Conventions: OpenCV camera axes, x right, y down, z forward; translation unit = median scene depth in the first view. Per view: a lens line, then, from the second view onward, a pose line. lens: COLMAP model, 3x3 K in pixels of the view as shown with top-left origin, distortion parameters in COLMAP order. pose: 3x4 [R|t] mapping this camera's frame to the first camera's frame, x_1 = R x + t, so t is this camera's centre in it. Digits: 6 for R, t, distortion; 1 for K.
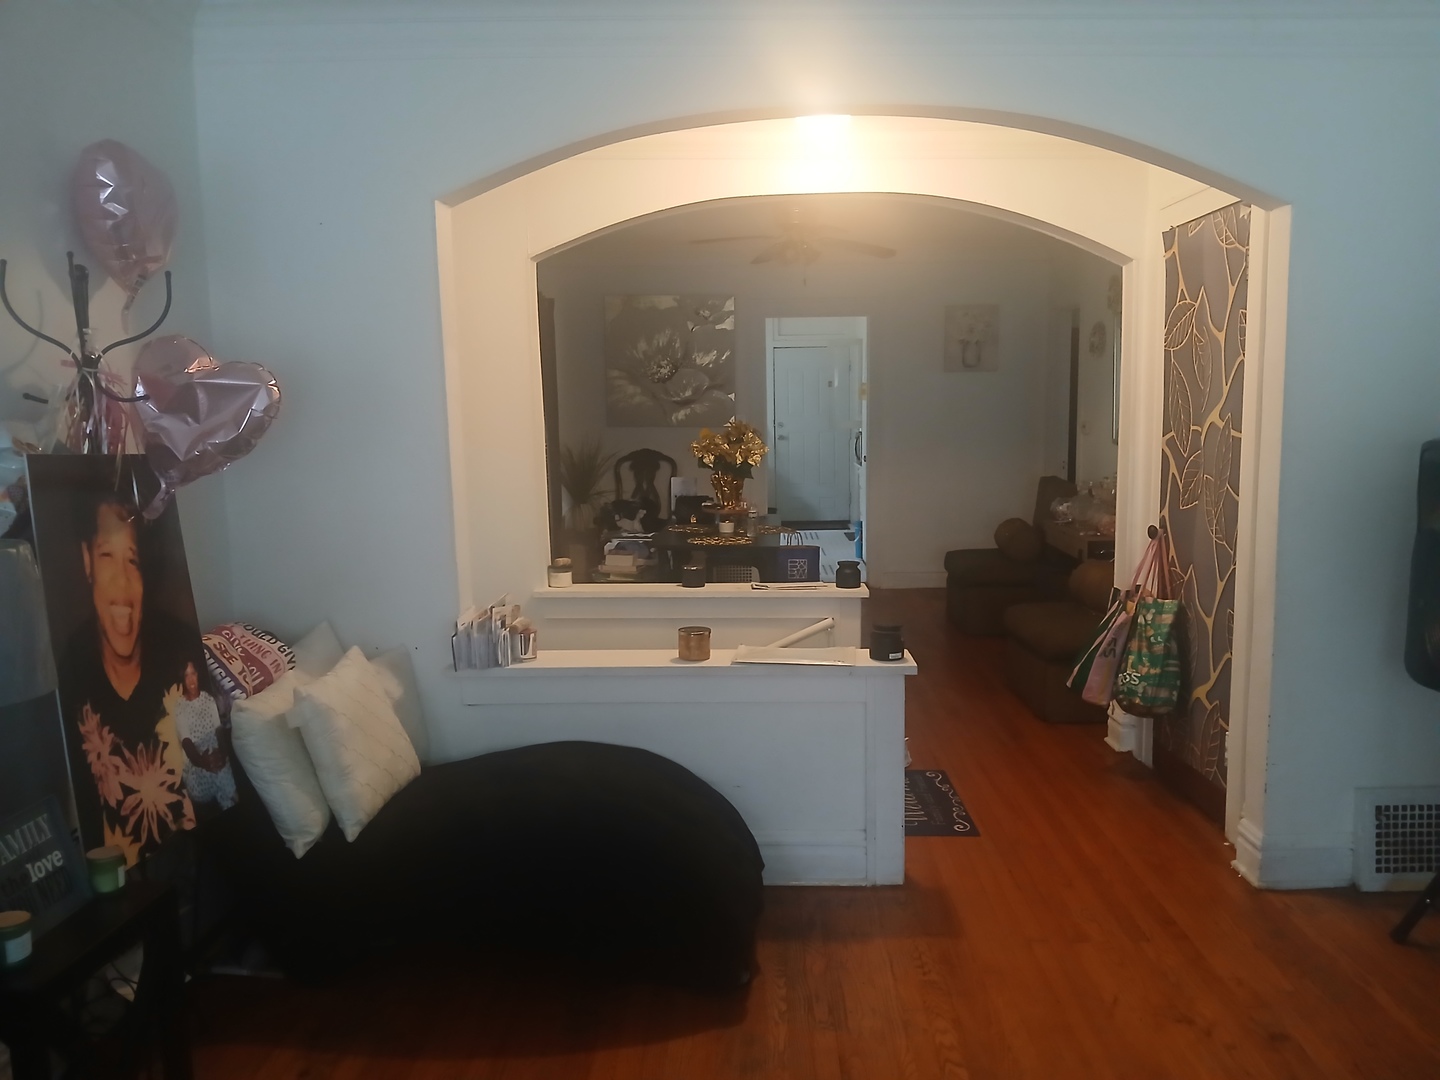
lens RADIAL K [[1099.6, 0, 720.0], [0, 1099.6, 536.1], [0, 0, 1]] dist [0.008567, -0.004741]
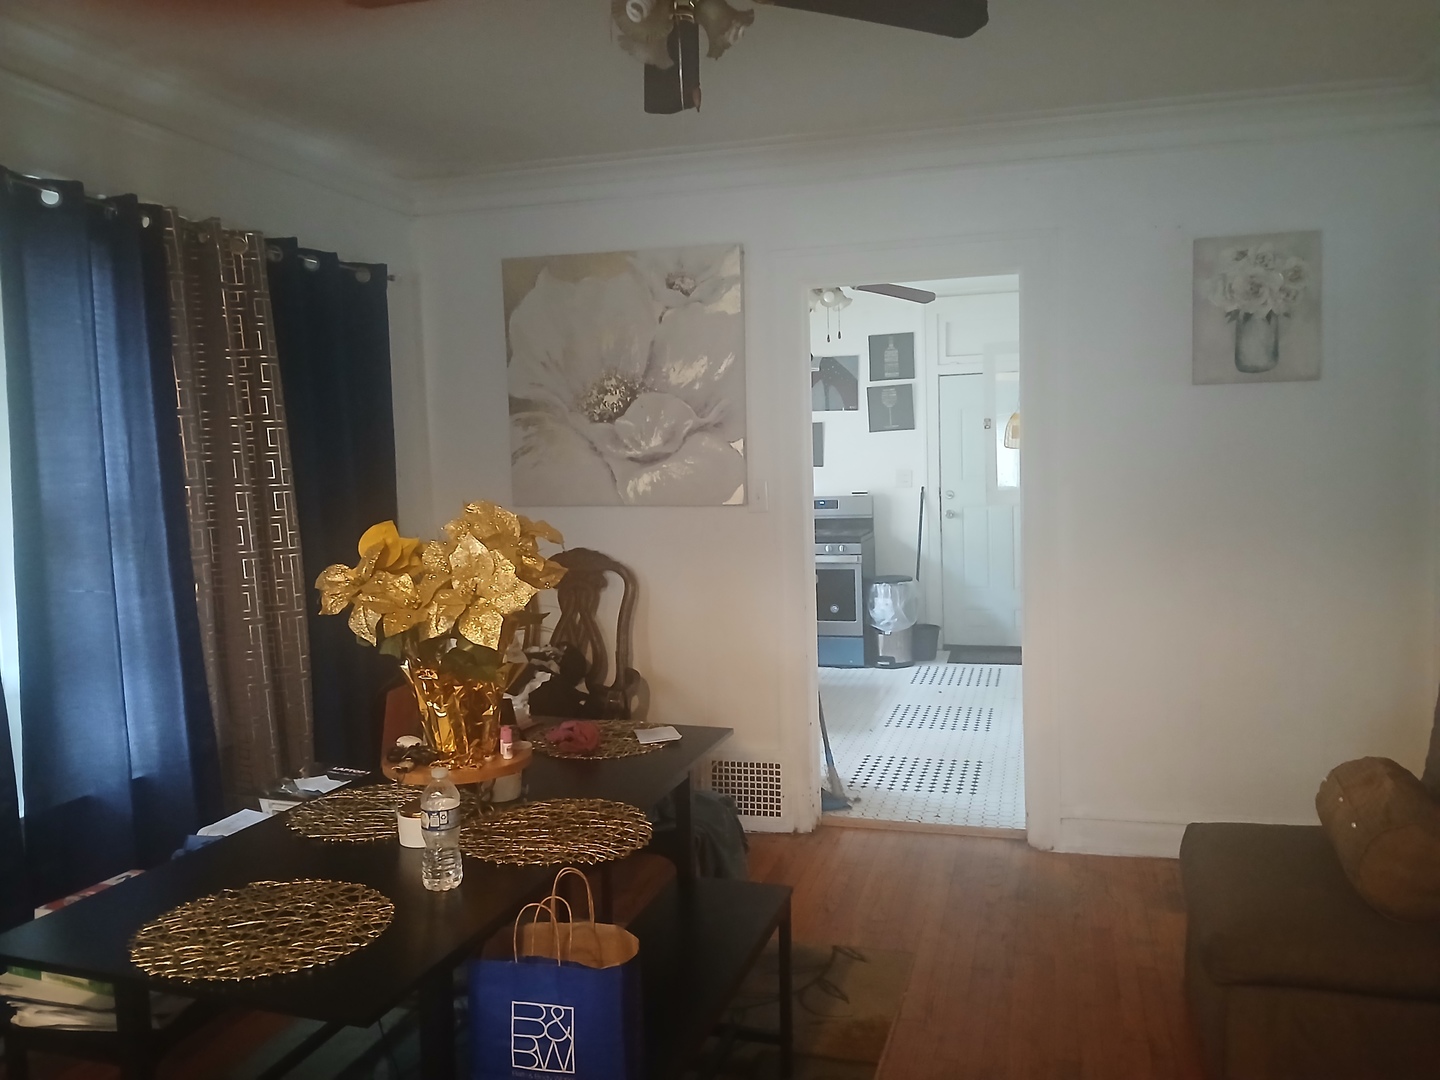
lens RADIAL K [[1099.6, 0, 715.5], [0, 1099.6, 546.4], [0, 0, 1]] dist [0.008567, -0.004741]
pose [[0.968499, 0.005628, -0.248954, 0.126688], [-0.017869, 0.998738, -0.046936, -0.057164], [0.248376, 0.049906, 0.967377, 0.512139]]
